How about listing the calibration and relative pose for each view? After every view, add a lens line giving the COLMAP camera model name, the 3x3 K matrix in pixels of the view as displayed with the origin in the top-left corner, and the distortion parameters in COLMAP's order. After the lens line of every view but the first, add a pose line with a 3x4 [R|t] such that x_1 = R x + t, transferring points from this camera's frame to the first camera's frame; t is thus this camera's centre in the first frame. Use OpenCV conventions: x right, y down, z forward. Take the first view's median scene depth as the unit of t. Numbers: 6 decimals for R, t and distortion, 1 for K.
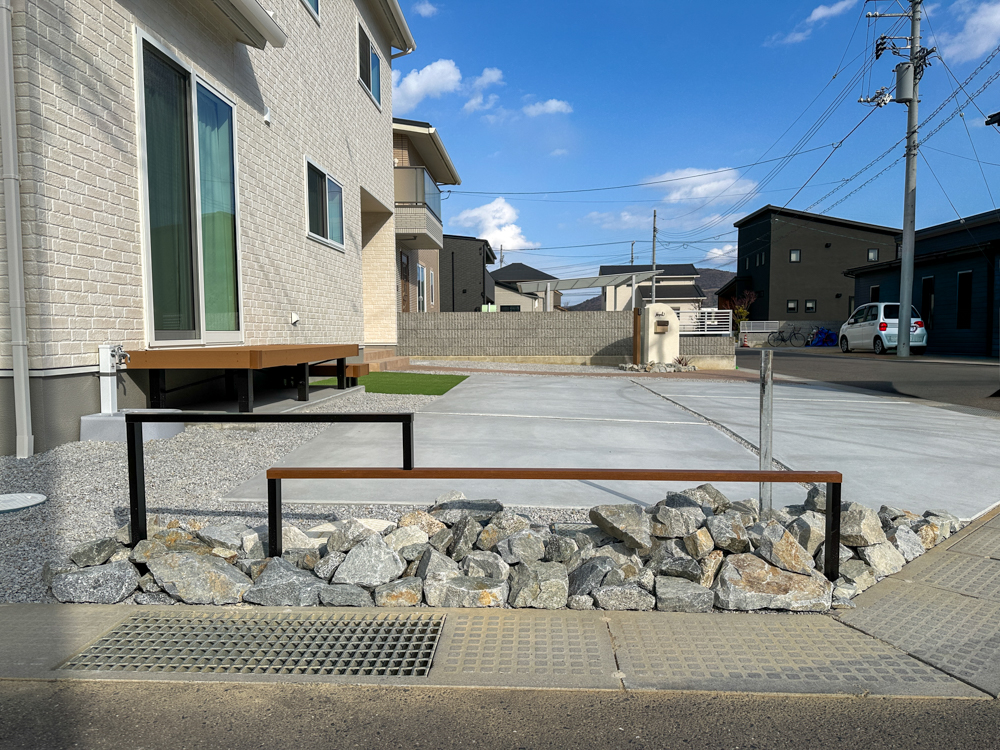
lens RADIAL K [[701.5, 0, 503.8], [0, 701.5, 374.1], [0, 0, 1]] dist [0.101386, -0.132508]
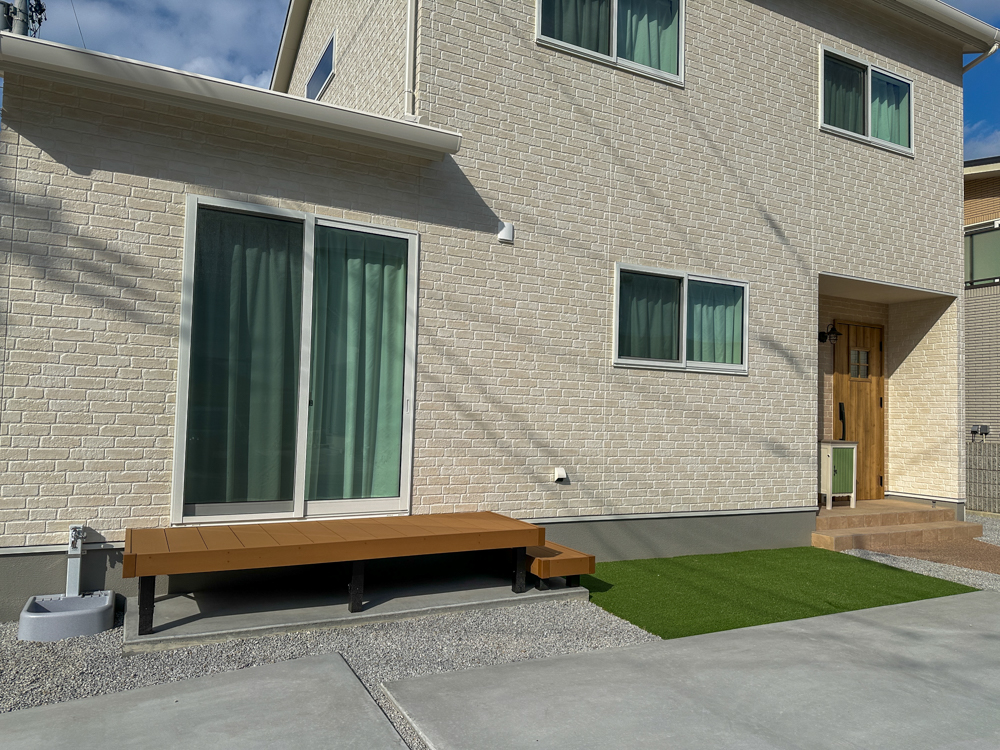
lens RADIAL K [[701.5, 0, 503.8], [0, 701.5, 374.1], [0, 0, 1]] dist [0.101386, -0.132508]
pose [[0.498133, -0.030873, -0.866551, 0.473336], [-0.080563, 0.993395, -0.081703, -0.169666], [0.863350, 0.110512, 0.492356, 0.793849]]
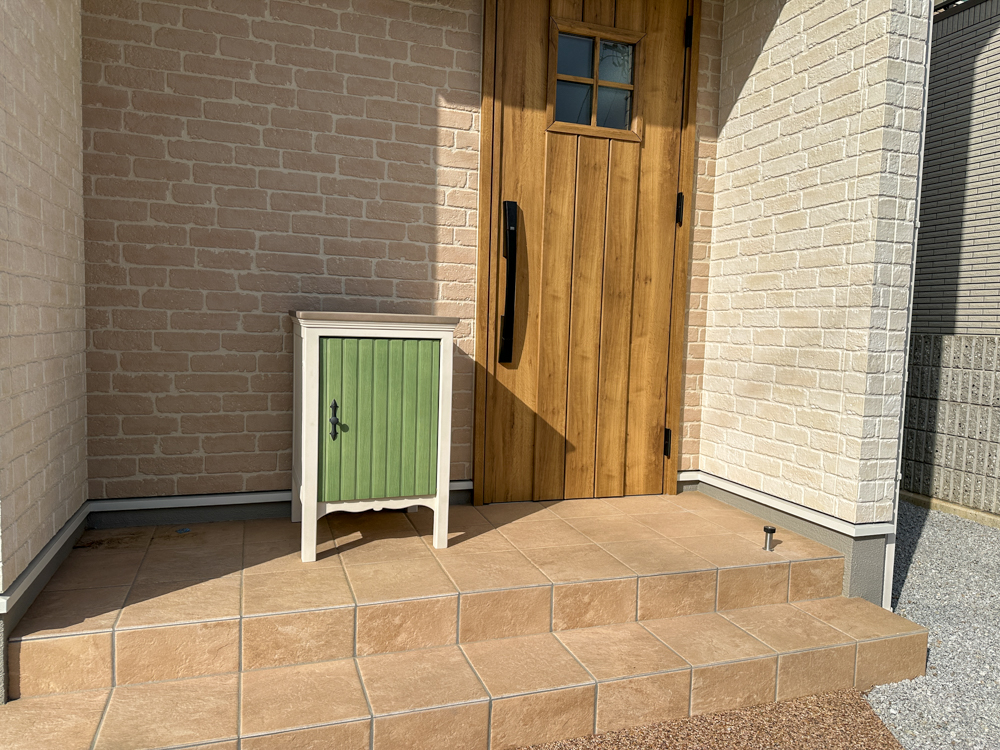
lens RADIAL K [[701.5, 0, 503.8], [0, 701.5, 374.1], [0, 0, 1]] dist [0.101386, -0.132508]
pose [[0.379046, 0.085394, -0.921429, -0.074985], [-0.090059, 0.994410, 0.055110, -0.203009], [0.920985, 0.062094, 0.384618, 2.066460]]
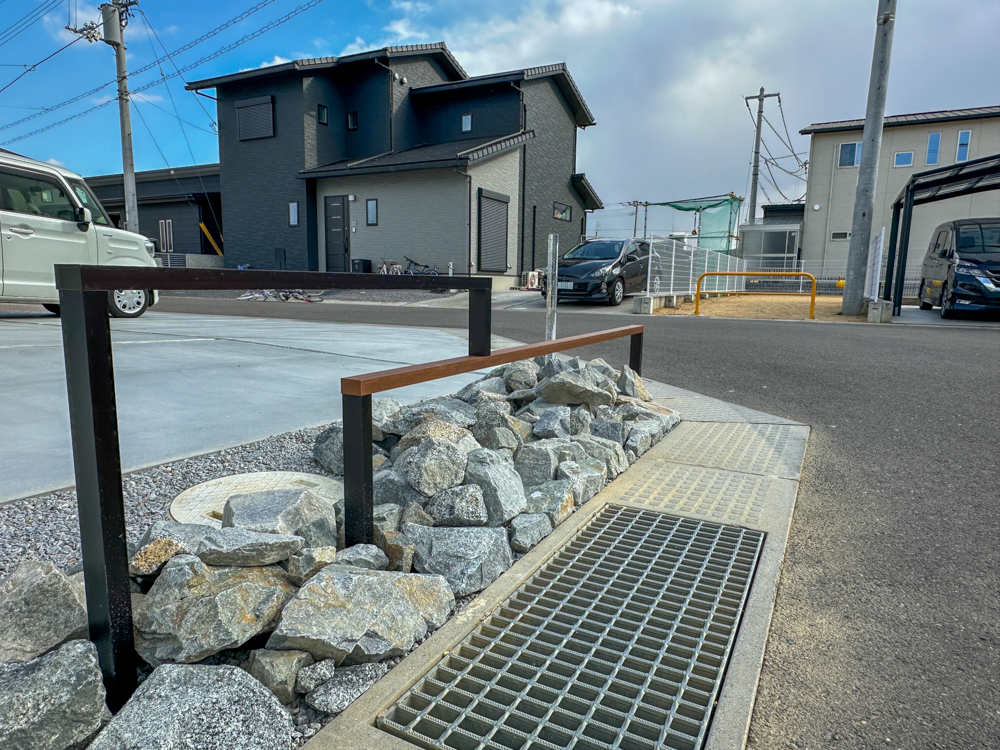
lens RADIAL K [[636.1, 0, 498.5], [0, 636.1, 379.4], [0, 0, 1]] dist [0.001156, -0.000699]
pose [[0.430293, -0.125551, 0.893916, -0.320629], [0.035733, 0.991873, 0.122109, 0.034889], [-0.901982, -0.020600, 0.431282, 0.309938]]
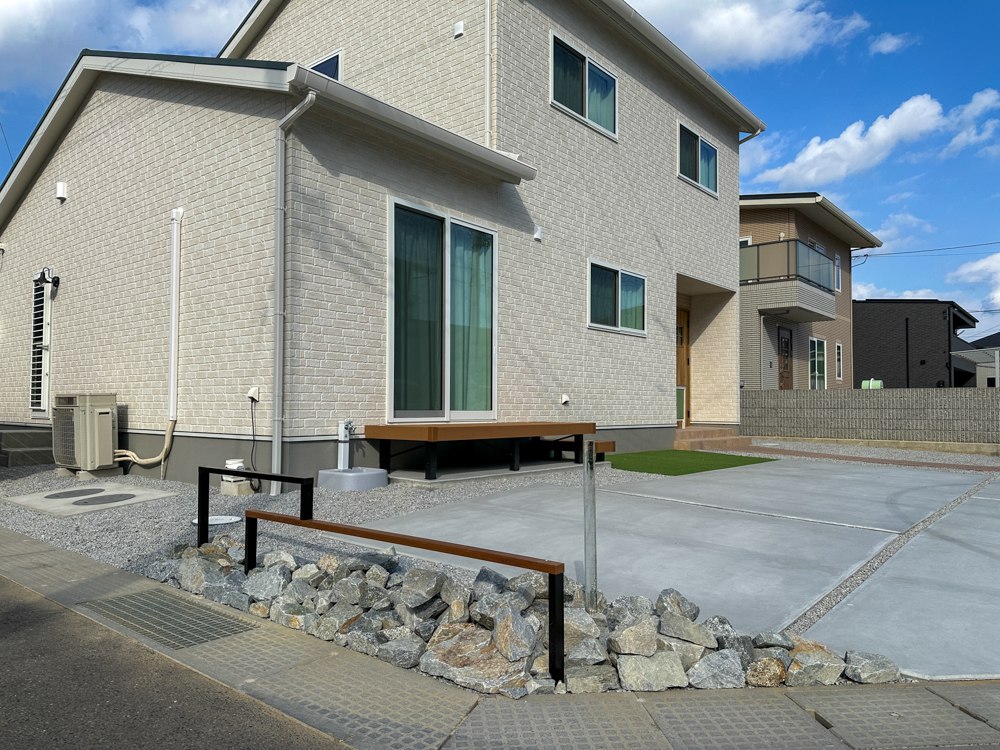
lens RADIAL K [[701.5, 0, 503.8], [0, 701.5, 374.1], [0, 0, 1]] dist [0.101386, -0.132508]
pose [[0.794831, -0.018675, -0.606543, 0.441677], [-0.045331, 0.994906, -0.090035, -0.017086], [0.605135, 0.099058, 0.789936, 0.054874]]
